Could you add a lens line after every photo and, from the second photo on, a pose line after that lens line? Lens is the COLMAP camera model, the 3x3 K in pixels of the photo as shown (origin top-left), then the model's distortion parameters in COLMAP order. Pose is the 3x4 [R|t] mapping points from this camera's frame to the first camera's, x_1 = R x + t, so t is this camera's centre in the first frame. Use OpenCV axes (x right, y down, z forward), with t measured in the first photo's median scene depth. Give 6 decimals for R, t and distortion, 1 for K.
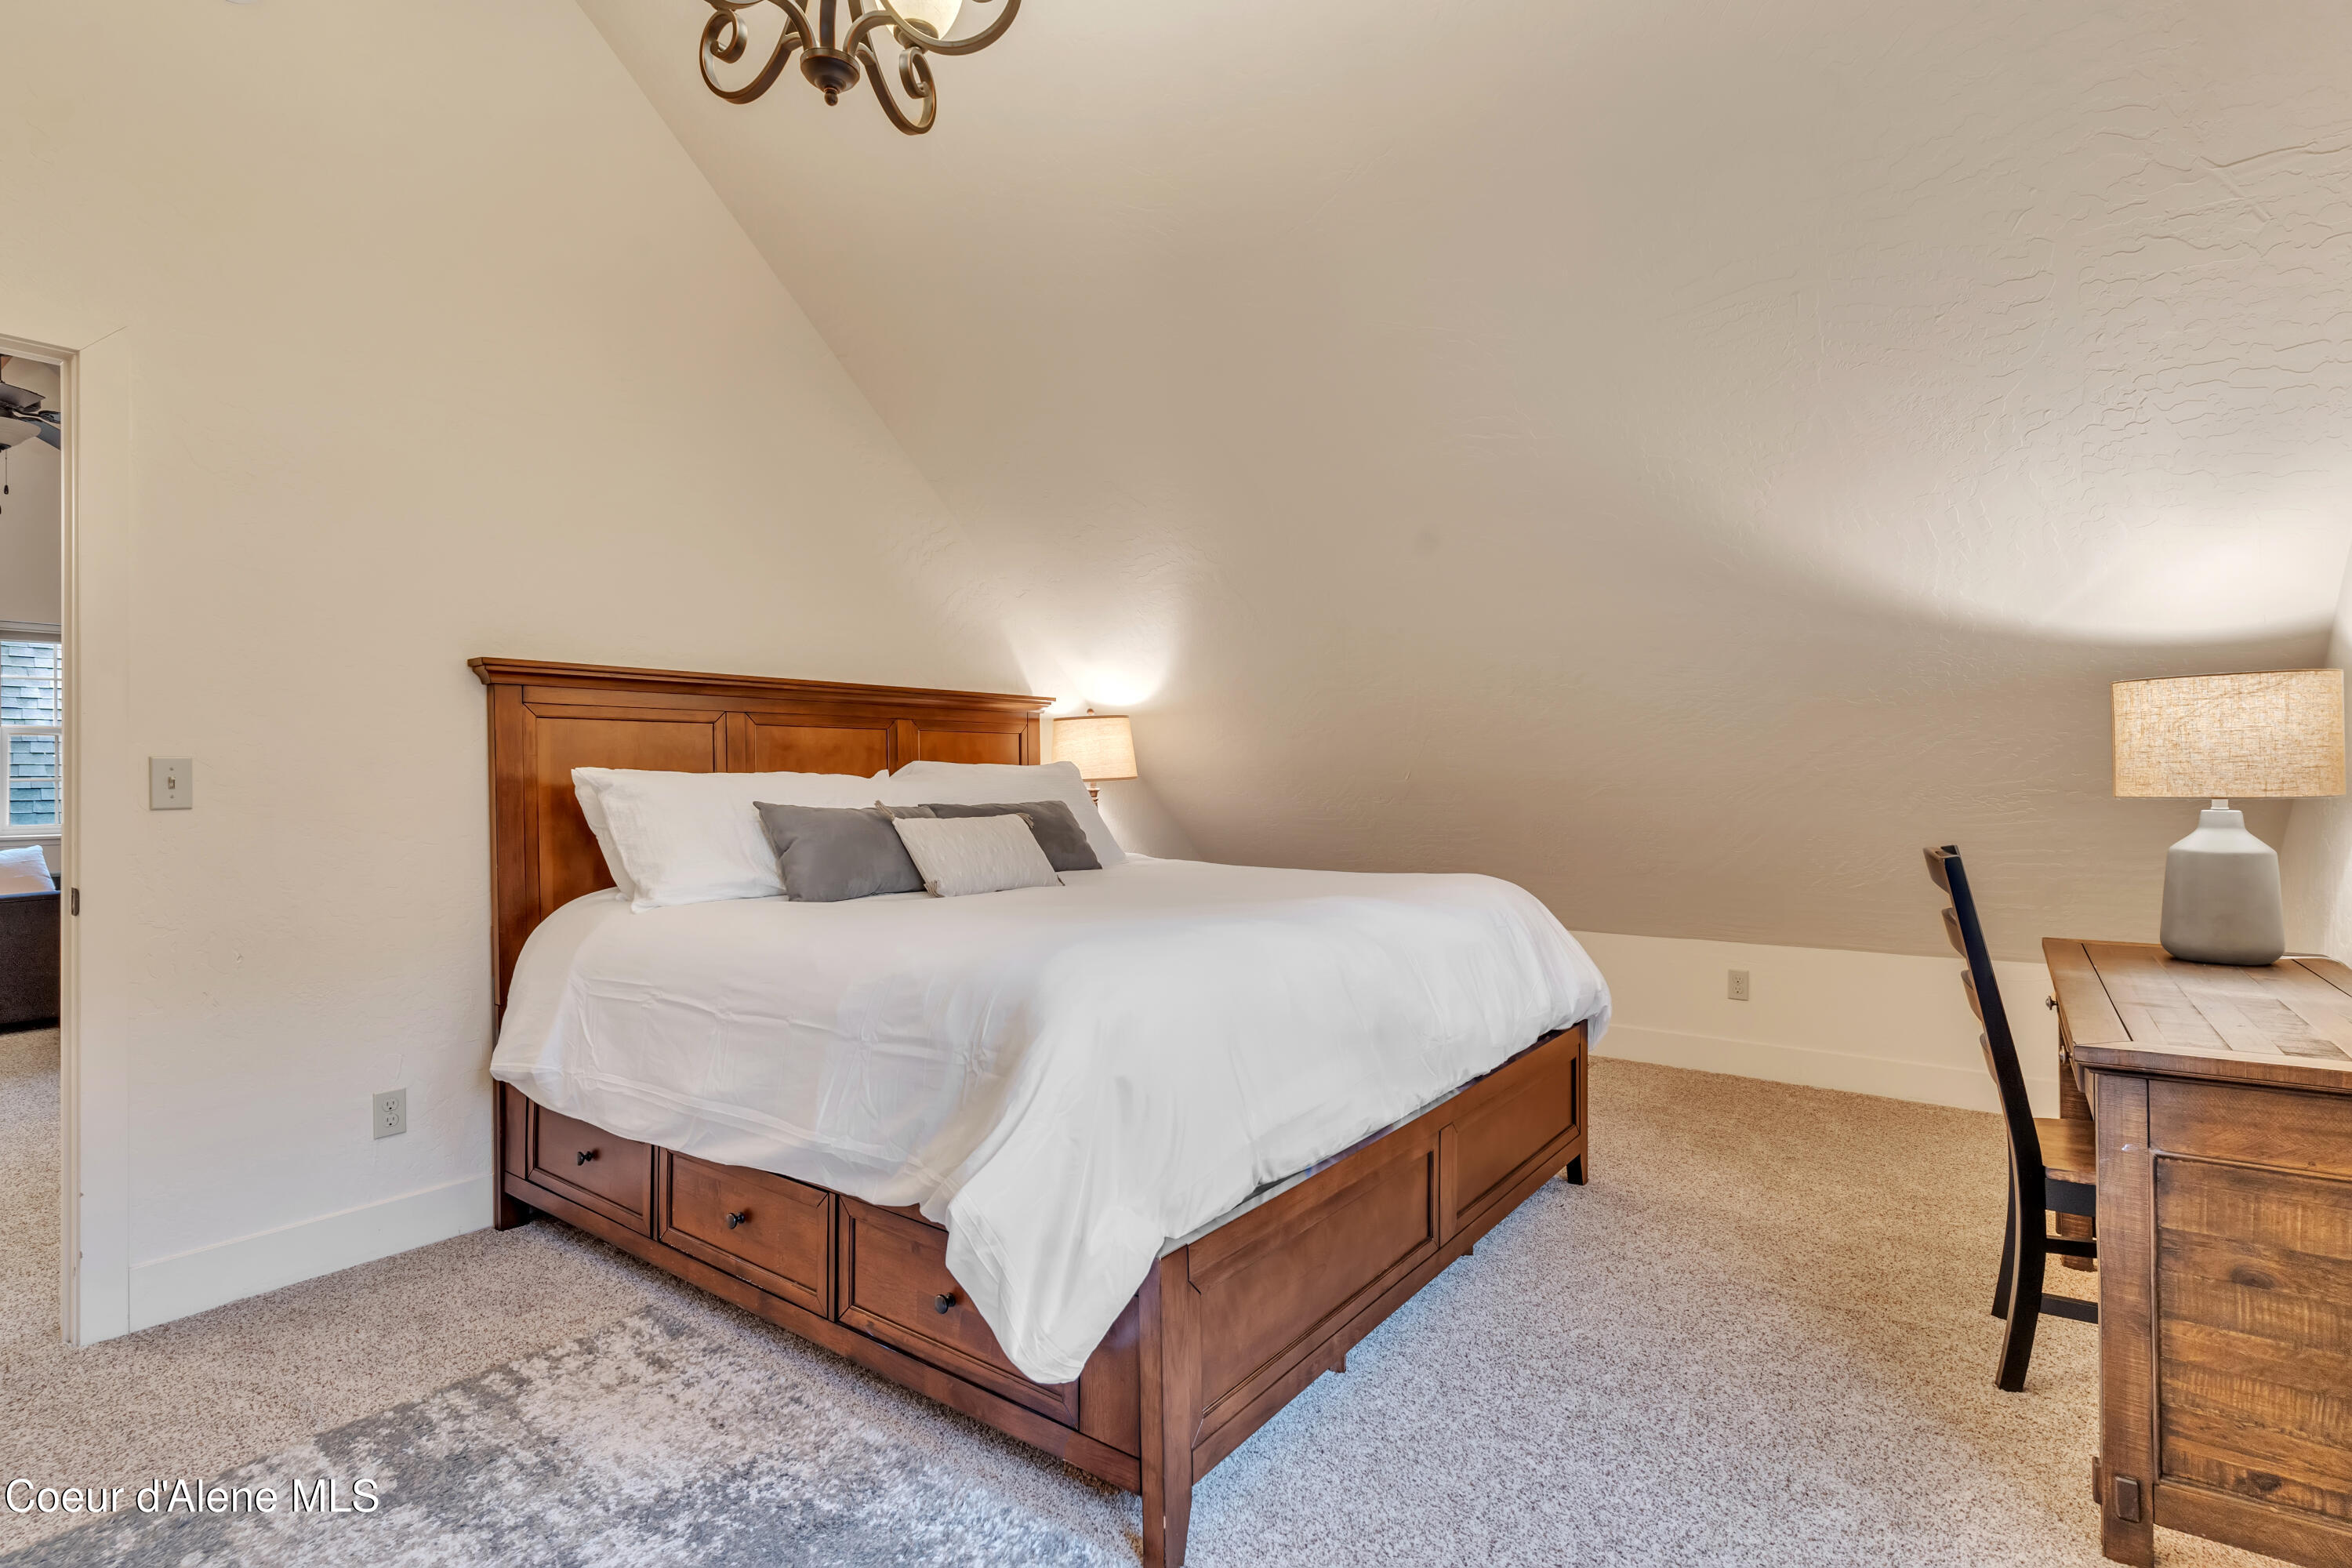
lens RADIAL K [[1140.3, 0, 1171.3], [0, 1140.3, 778.5], [0, 0, 1]] dist [0.001004, 0.000036]
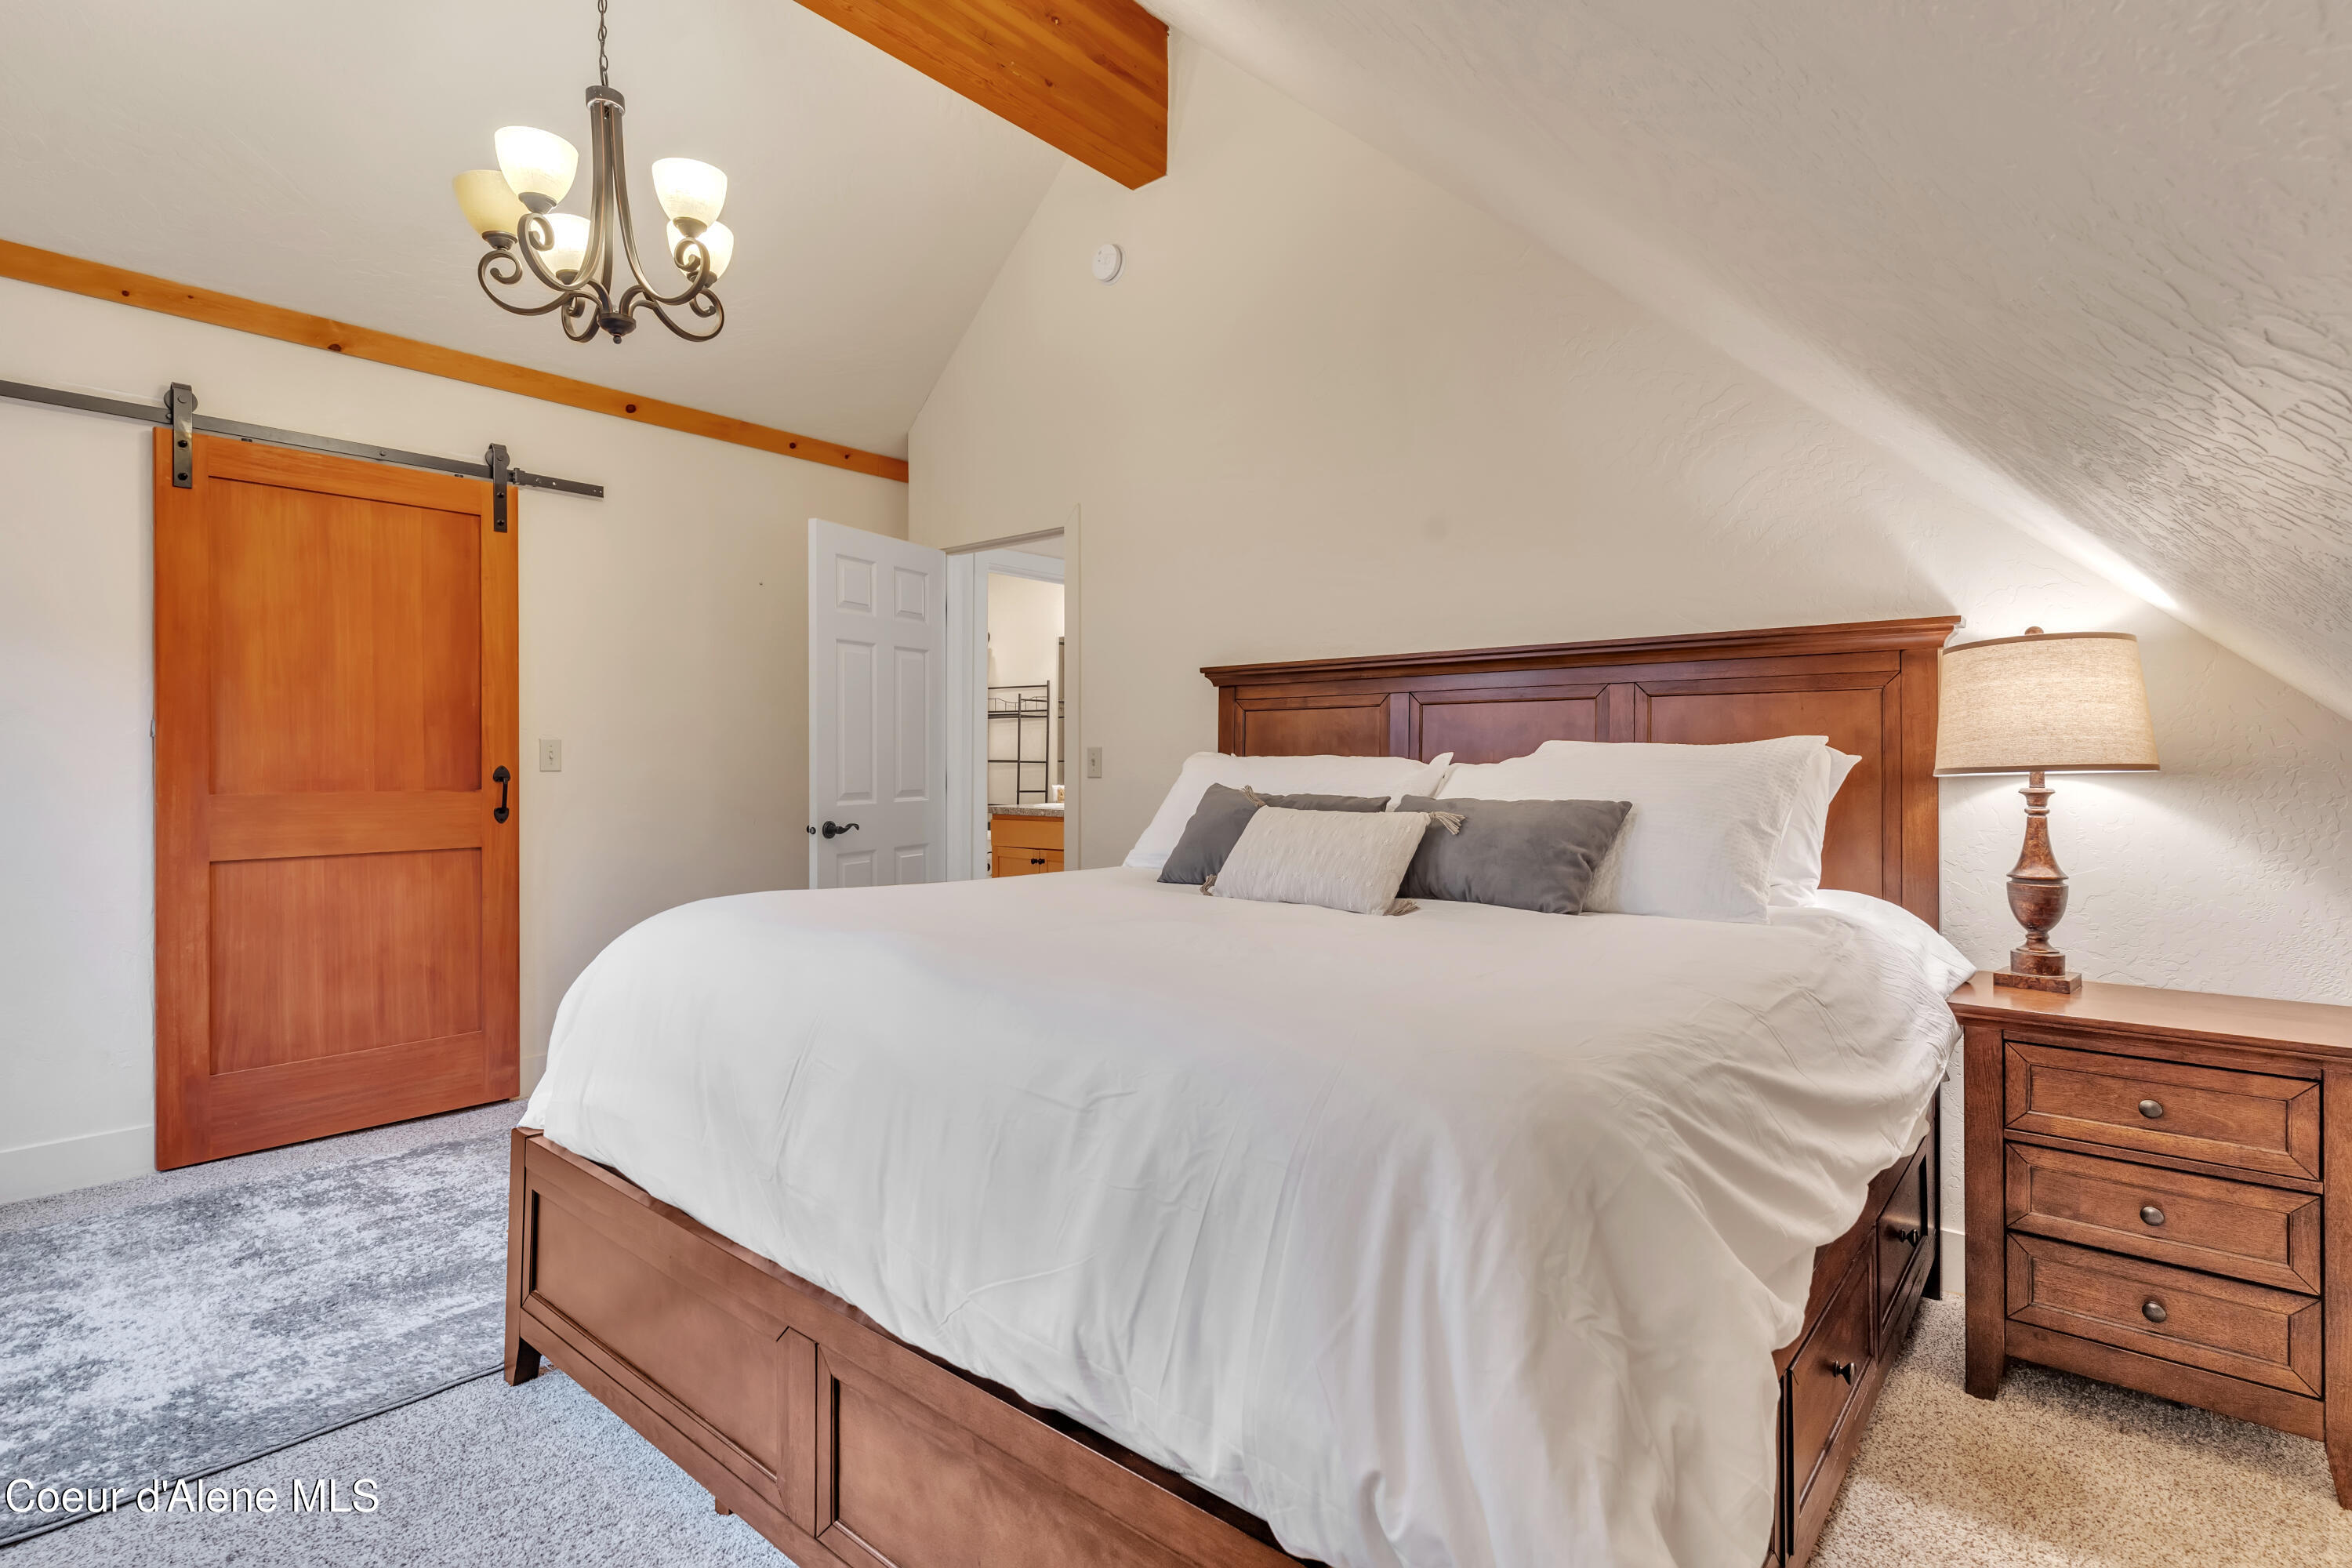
lens RADIAL K [[1140.3, 0, 1171.3], [0, 1140.3, 778.5], [0, 0, 1]] dist [0.001004, 0.000036]
pose [[-0.056695, 0.027573, -0.998011, 0.622925], [0.004144, 0.999616, 0.027382, -0.014379], [0.998383, -0.002583, -0.056787, 0.909021]]
